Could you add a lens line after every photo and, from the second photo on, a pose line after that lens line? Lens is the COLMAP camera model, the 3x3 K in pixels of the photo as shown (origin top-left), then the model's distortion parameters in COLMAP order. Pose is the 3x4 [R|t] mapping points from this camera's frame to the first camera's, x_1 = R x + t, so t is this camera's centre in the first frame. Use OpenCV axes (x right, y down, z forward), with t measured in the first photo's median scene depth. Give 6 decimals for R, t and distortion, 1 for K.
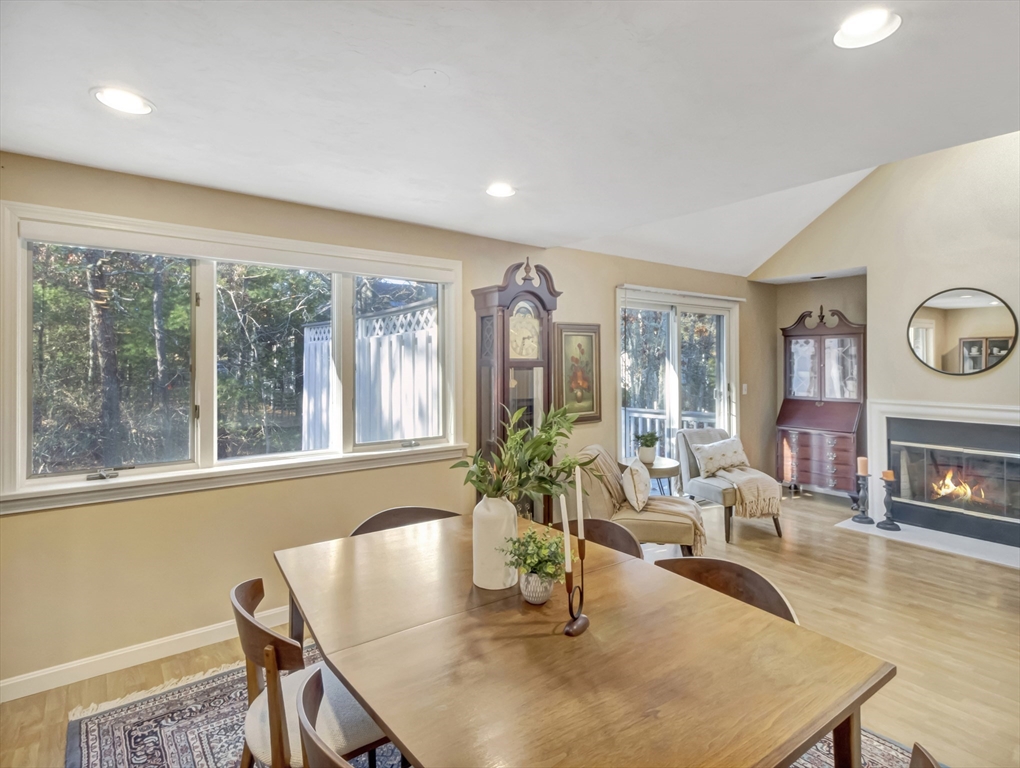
lens RADIAL K [[541.9, 0, 517.1], [0, 541.9, 352.4], [0, 0, 1]] dist [0.010396, -0.001193]
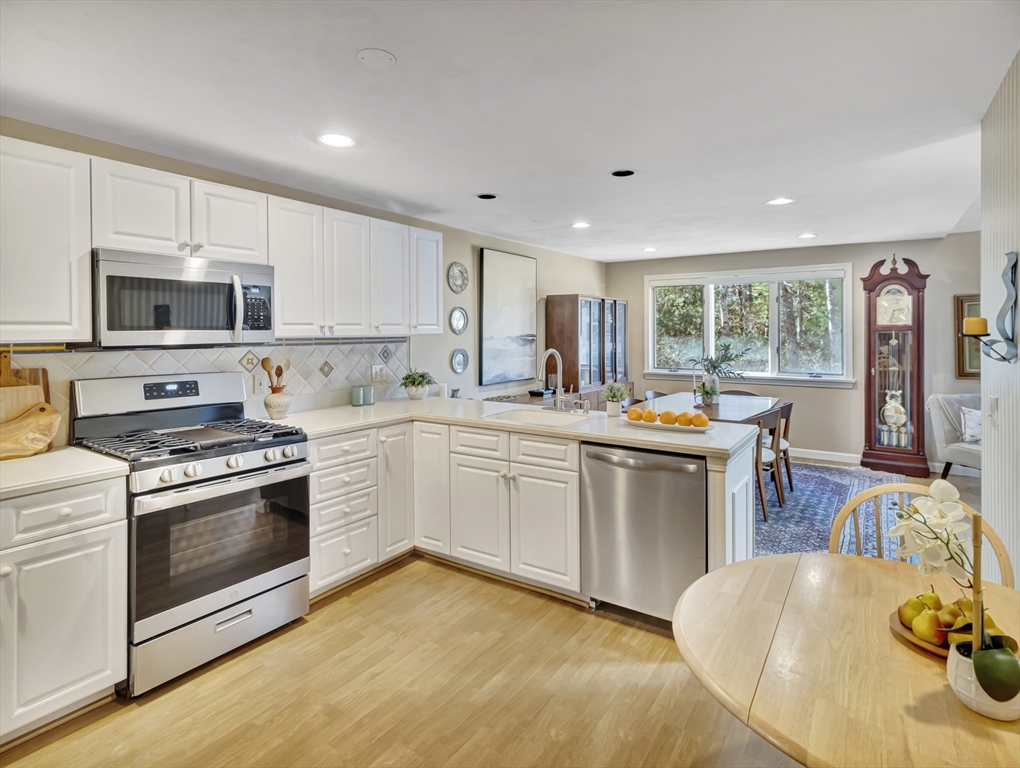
lens RADIAL K [[540.7, 0, 513.2], [0, 540.7, 333.2], [0, 0, 1]] dist [0.005763, 0.000057]
pose [[0.314811, 0.001095, -0.949154, 0.913375], [0.017670, 0.999819, 0.007014, 0.006589], [0.948990, -0.018980, 0.314734, -0.361761]]
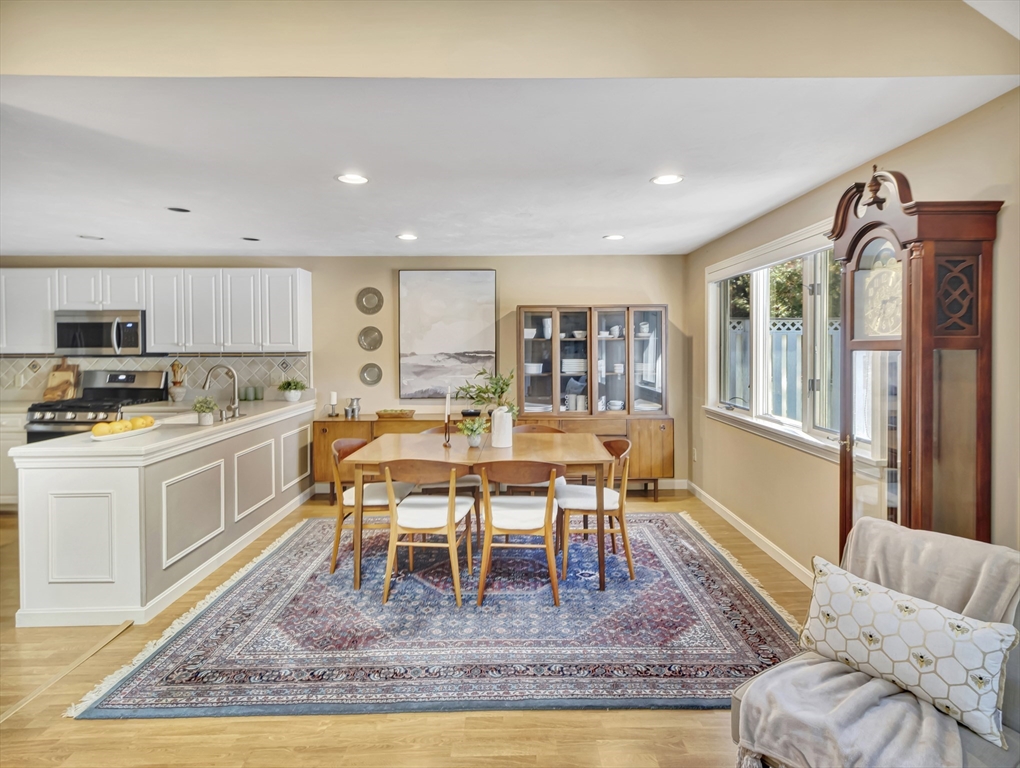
lens RADIAL K [[541.9, 0, 517.1], [0, 541.9, 352.4], [0, 0, 1]] dist [0.010396, -0.001193]
pose [[-0.604713, 0.010671, -0.796372, 0.623856], [0.013883, 0.999900, 0.002856, 0.020135], [0.796323, -0.009329, -0.604800, 0.893375]]
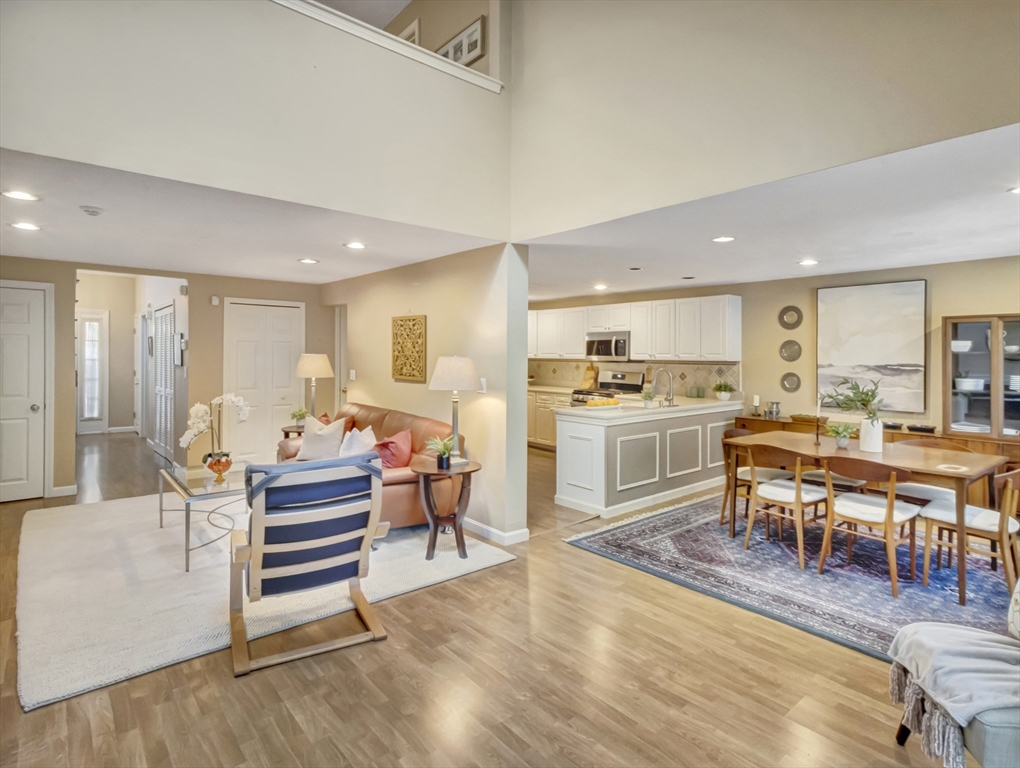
lens RADIAL K [[541.9, 0, 517.1], [0, 541.9, 352.4], [0, 0, 1]] dist [0.010396, -0.001193]
pose [[-0.999051, -0.008388, -0.042749, 0.609516], [-0.007708, 0.999842, -0.016034, 0.019715], [0.042877, -0.015689, -0.998957, 1.257181]]
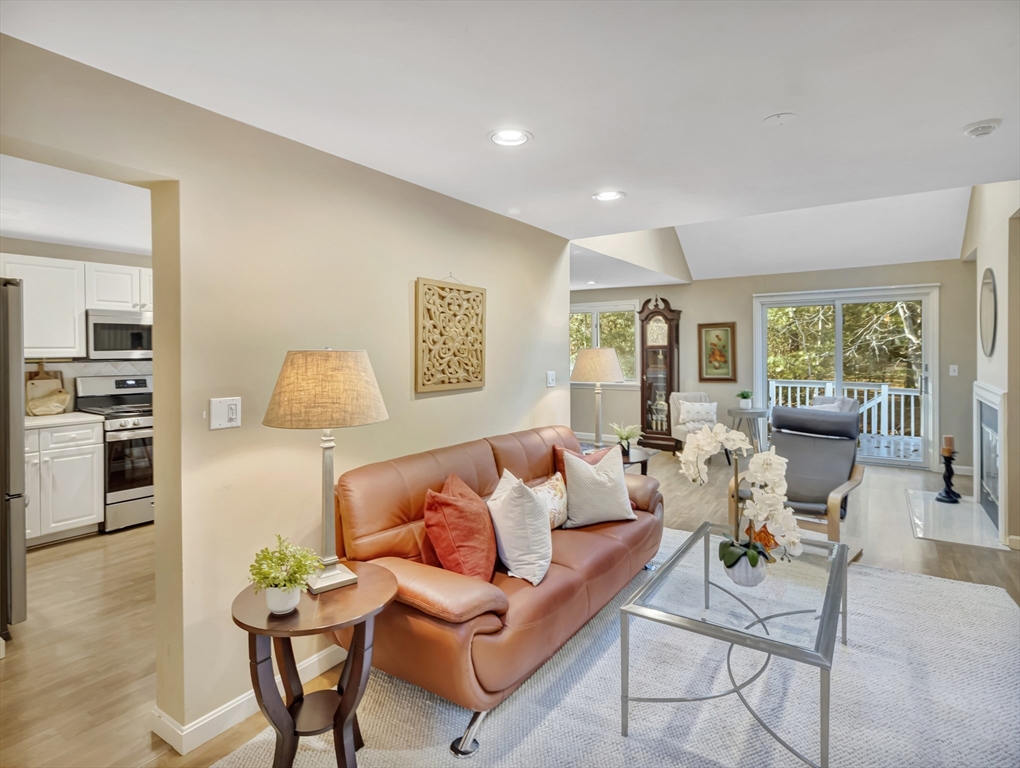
lens RADIAL K [[541.9, 0, 517.1], [0, 541.9, 352.4], [0, 0, 1]] dist [0.010396, -0.001193]
pose [[0.319398, 0.005639, -0.947604, 1.530898], [0.019187, 0.999739, 0.012417, 0.005680], [0.947426, -0.022147, 0.319206, -0.137219]]
